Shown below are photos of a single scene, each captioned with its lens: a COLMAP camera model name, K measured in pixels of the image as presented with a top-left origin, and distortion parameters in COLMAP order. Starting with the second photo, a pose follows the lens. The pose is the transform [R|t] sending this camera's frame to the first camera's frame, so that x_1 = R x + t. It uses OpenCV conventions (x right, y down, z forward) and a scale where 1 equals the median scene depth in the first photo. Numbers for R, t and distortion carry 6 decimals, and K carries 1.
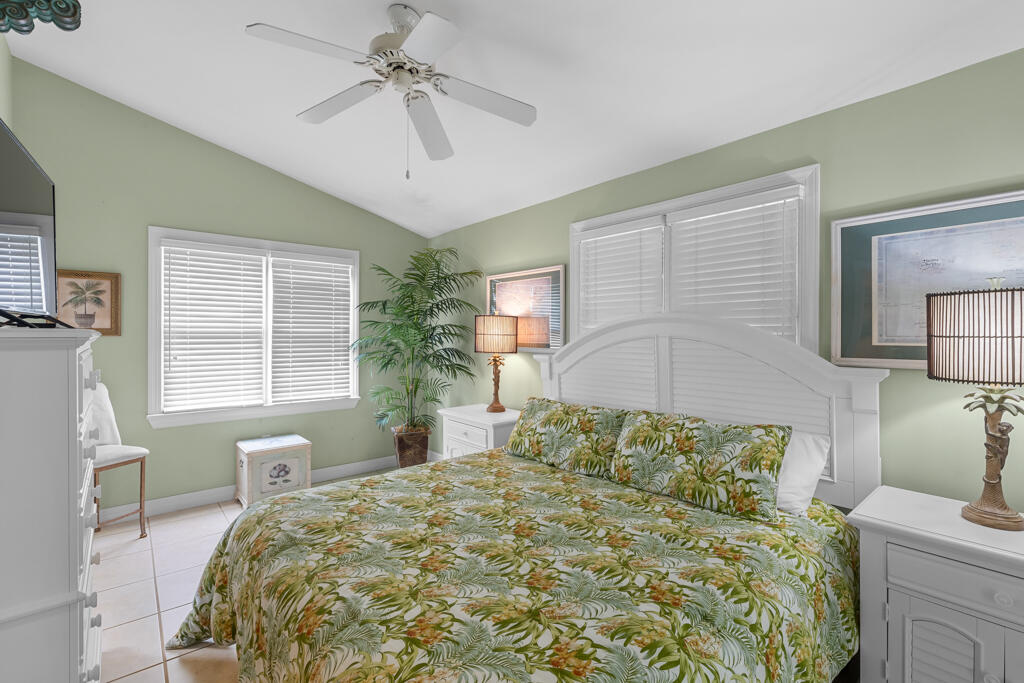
lens RADIAL K [[467.3, 0, 510.0], [0, 467.3, 332.9], [0, 0, 1]] dist [0.005600, -0.000713]
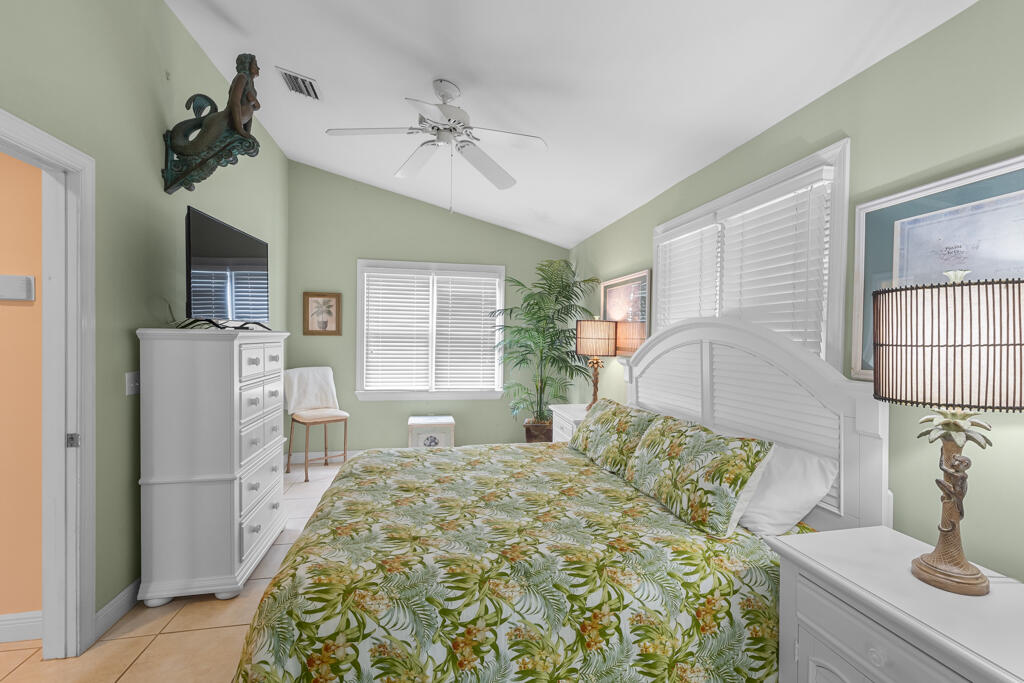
lens RADIAL K [[467.3, 0, 508.4], [0, 467.3, 344.7], [0, 0, 1]] dist [0.005600, -0.000713]
pose [[0.870563, 0.020030, -0.491649, 0.592348], [-0.012305, 0.999745, 0.018941, 0.000152], [0.491903, -0.010440, 0.870588, -0.034466]]
